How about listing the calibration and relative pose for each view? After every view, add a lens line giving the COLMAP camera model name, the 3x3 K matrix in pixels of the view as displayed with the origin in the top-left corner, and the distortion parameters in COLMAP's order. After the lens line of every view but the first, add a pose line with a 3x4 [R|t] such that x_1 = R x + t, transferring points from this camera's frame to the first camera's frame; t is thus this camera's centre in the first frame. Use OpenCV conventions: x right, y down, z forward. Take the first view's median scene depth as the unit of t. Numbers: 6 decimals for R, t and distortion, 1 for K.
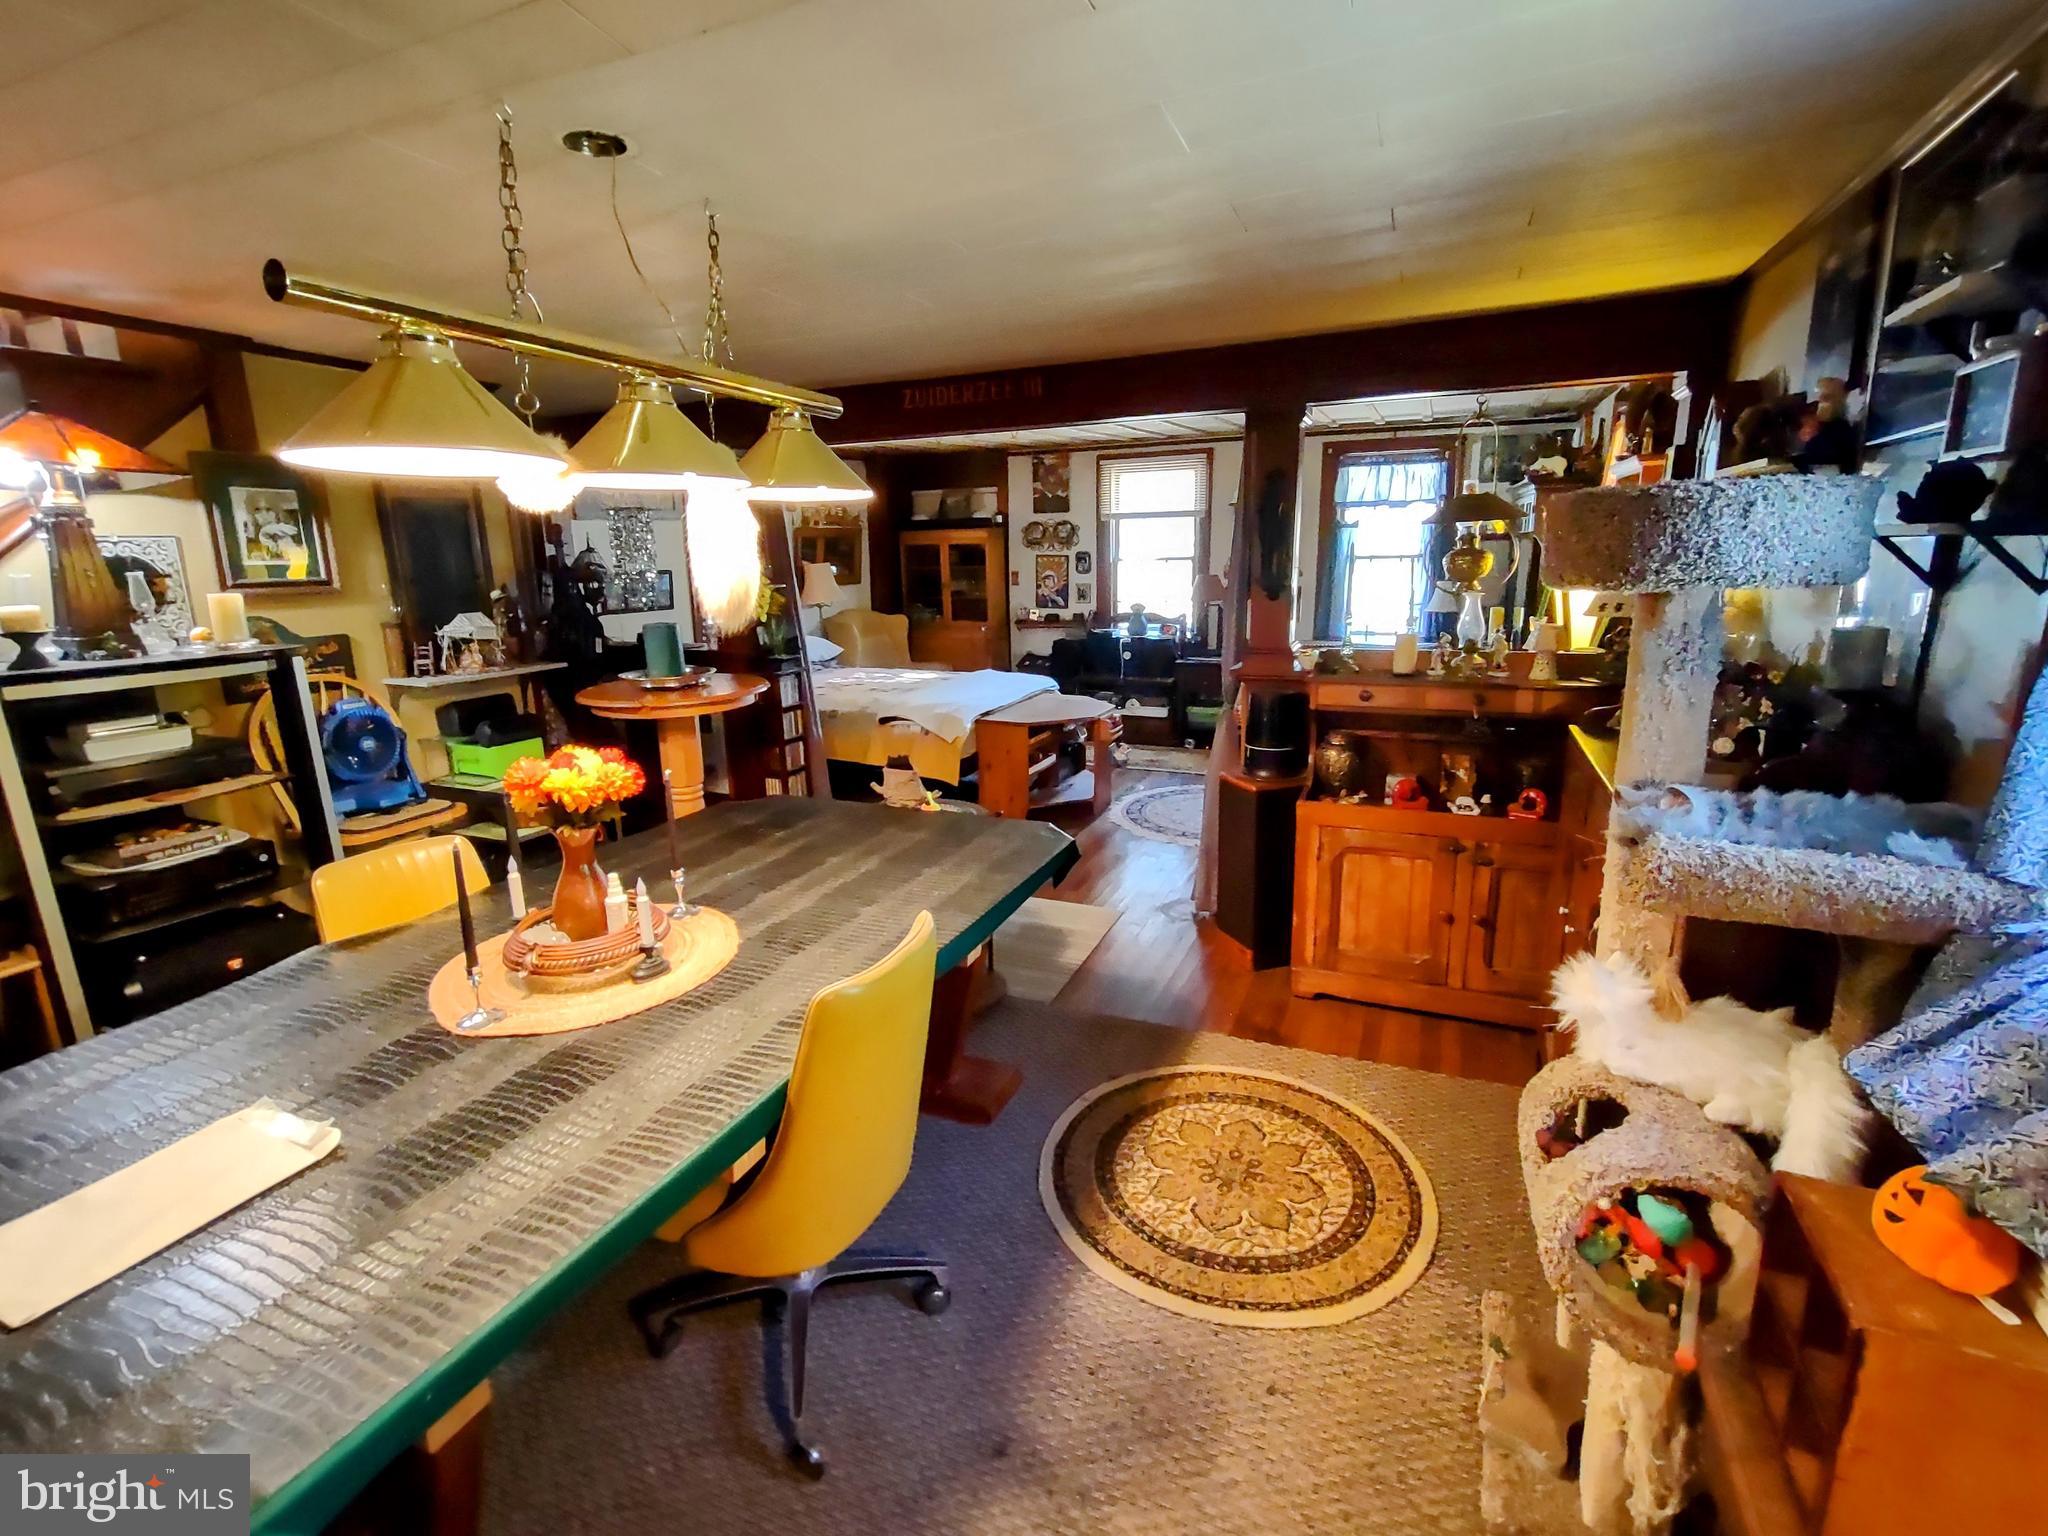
lens RADIAL K [[939.8, 0, 1023.4], [0, 939.8, 767.3], [0, 0, 1]] dist [-0.002474, -0.000327]
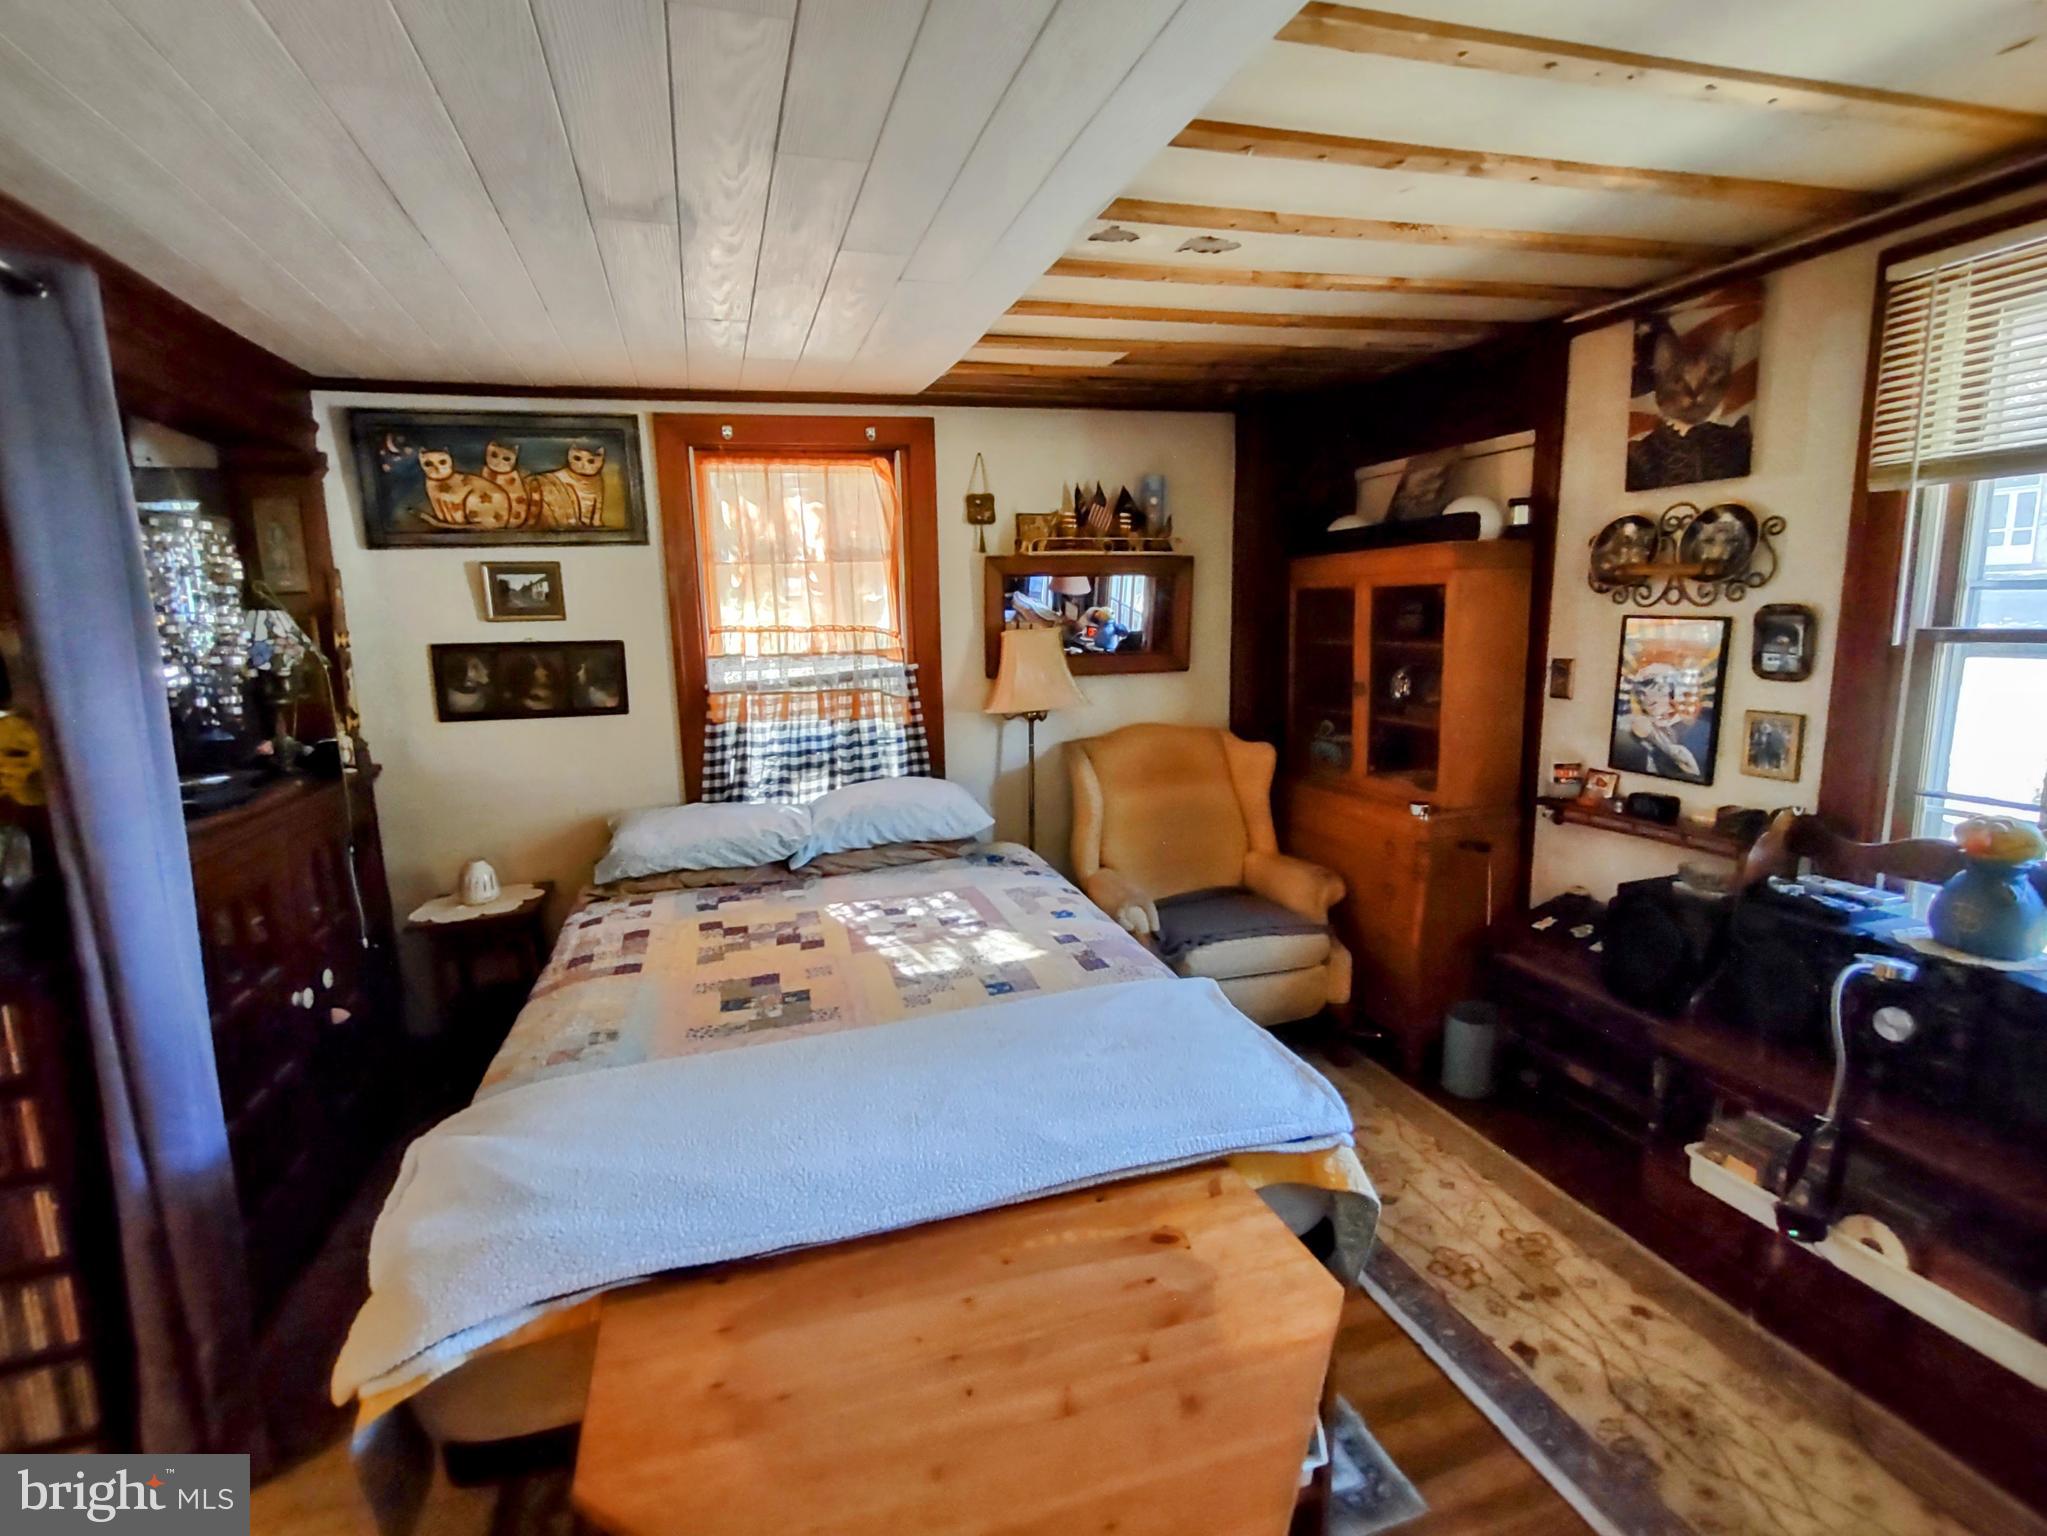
lens RADIAL K [[939.4, 0, 1013.0], [0, 939.4, 759.7], [0, 0, 1]] dist [-0.002474, -0.000327]
pose [[0.654343, 0.124719, -0.745842, 0.126890], [-0.167223, 0.985752, 0.018129, -0.145625], [0.737477, 0.112860, 0.665876, 0.626108]]
